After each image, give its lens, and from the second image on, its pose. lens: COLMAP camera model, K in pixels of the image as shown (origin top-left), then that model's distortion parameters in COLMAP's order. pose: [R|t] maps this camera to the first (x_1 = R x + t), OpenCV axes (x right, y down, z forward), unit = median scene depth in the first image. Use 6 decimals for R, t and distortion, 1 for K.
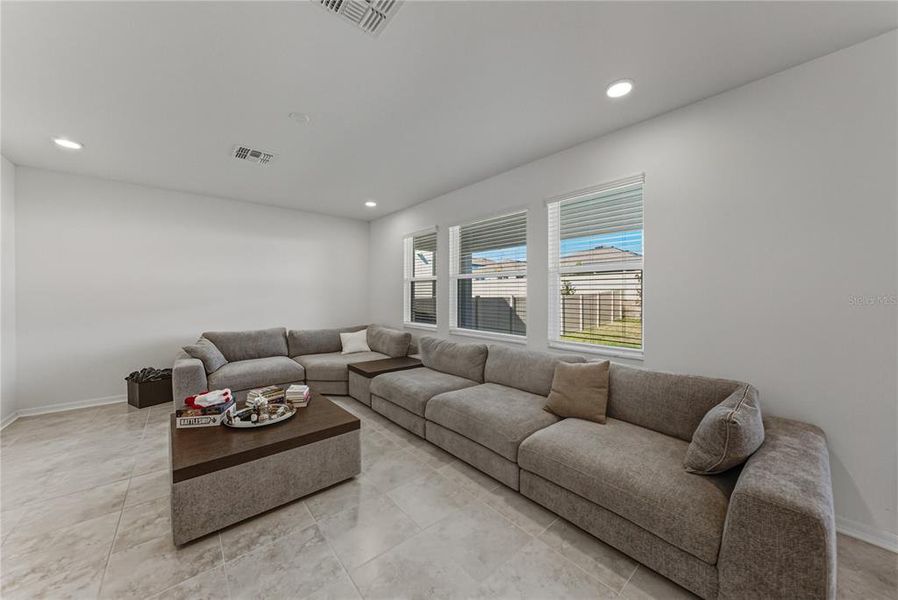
lens RADIAL K [[312.4, 0, 454.3], [0, 312.4, 295.4], [0, 0, 1]] dist [-0.016607, 0.000127]
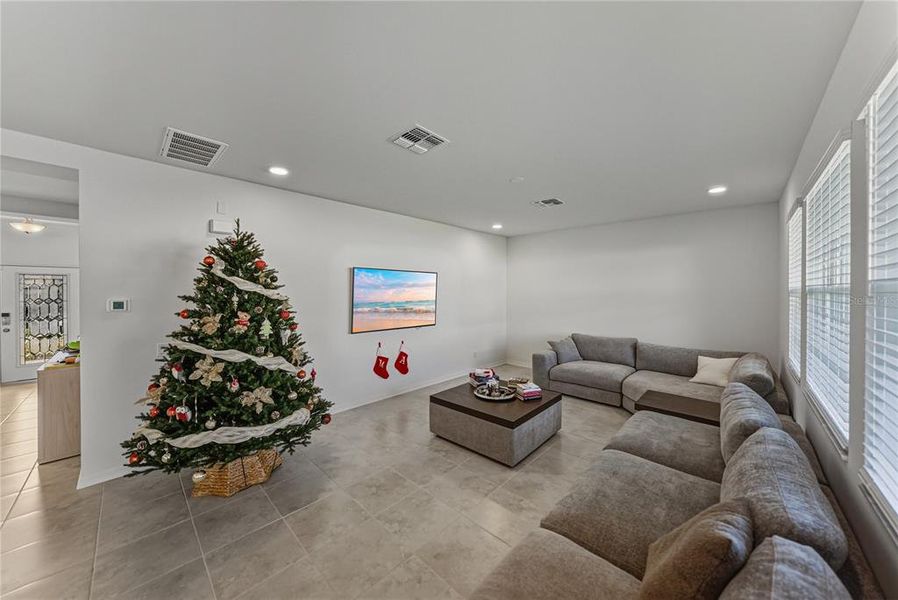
lens RADIAL K [[312.4, 0, 454.3], [0, 312.4, 295.4], [0, 0, 1]] dist [-0.016607, 0.000127]
pose [[0.107528, 0.007534, -0.994174, 0.435994], [-0.001617, 0.999971, 0.007403, -0.049249], [0.994201, 0.000812, 0.107537, 0.325271]]
